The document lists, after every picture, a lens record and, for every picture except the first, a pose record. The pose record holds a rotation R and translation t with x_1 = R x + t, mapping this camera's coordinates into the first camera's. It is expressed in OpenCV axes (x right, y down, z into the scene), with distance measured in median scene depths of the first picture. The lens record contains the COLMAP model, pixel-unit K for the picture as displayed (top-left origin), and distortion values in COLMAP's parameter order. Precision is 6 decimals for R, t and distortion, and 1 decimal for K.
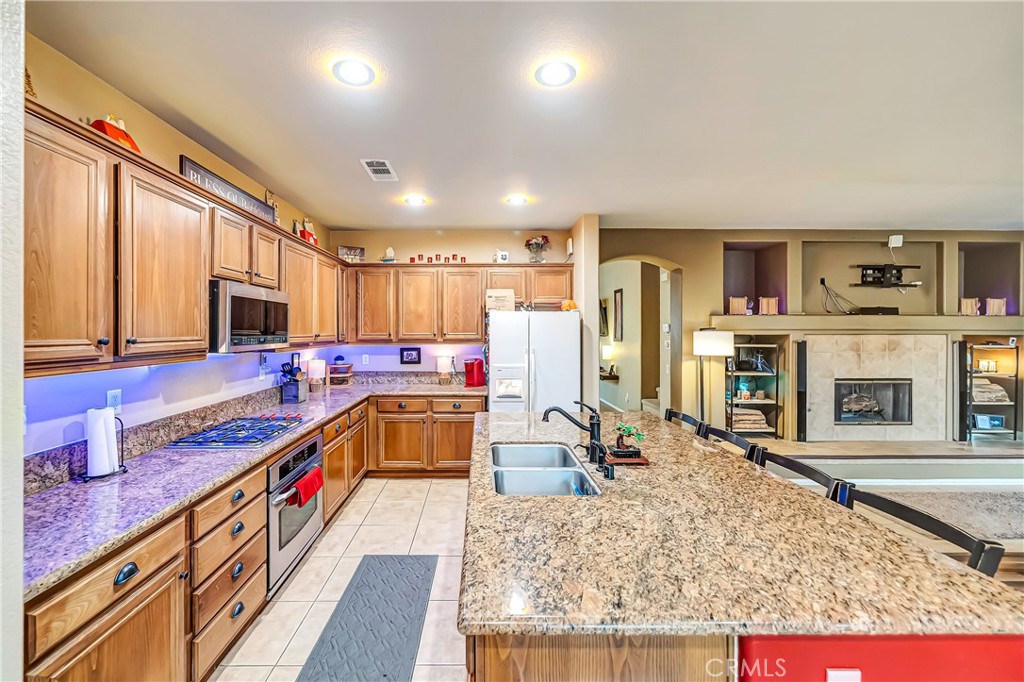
lens RADIAL K [[425.7, 0, 495.1], [0, 425.7, 327.5], [0, 0, 1]] dist [-0.001157, -0.000199]
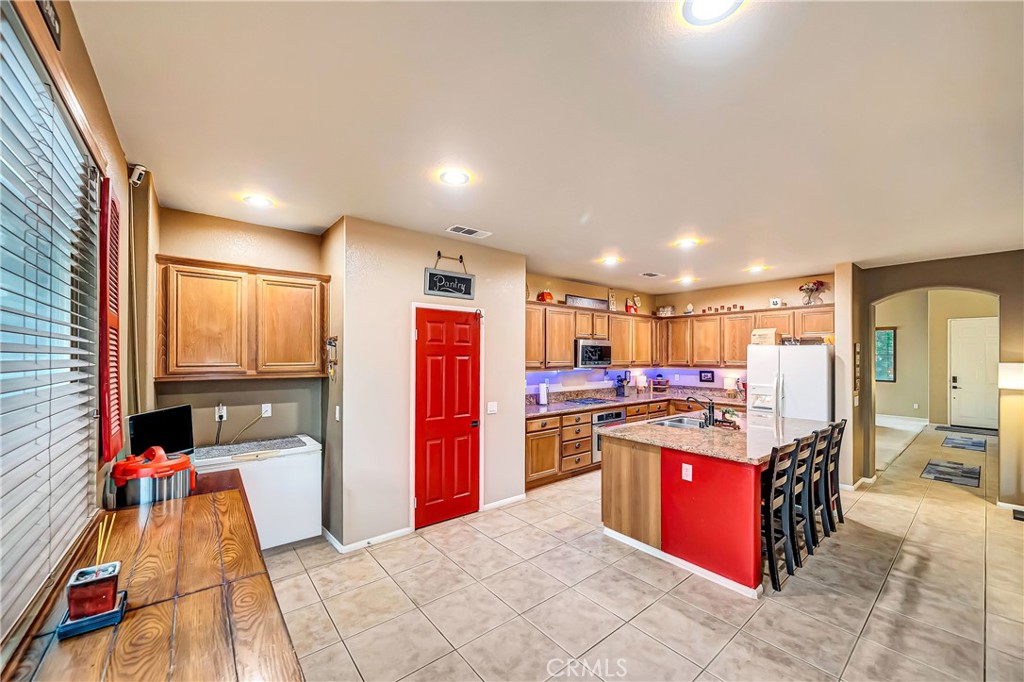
lens RADIAL K [[398.0, 0, 501.3], [0, 398.0, 355.9], [0, 0, 1]] dist [-0.000365, -0.000136]
pose [[0.613458, 0.004204, -0.789716, 0.648233], [0.001102, 0.999980, 0.006179, -0.017957], [0.789726, -0.004660, 0.613442, -0.562180]]
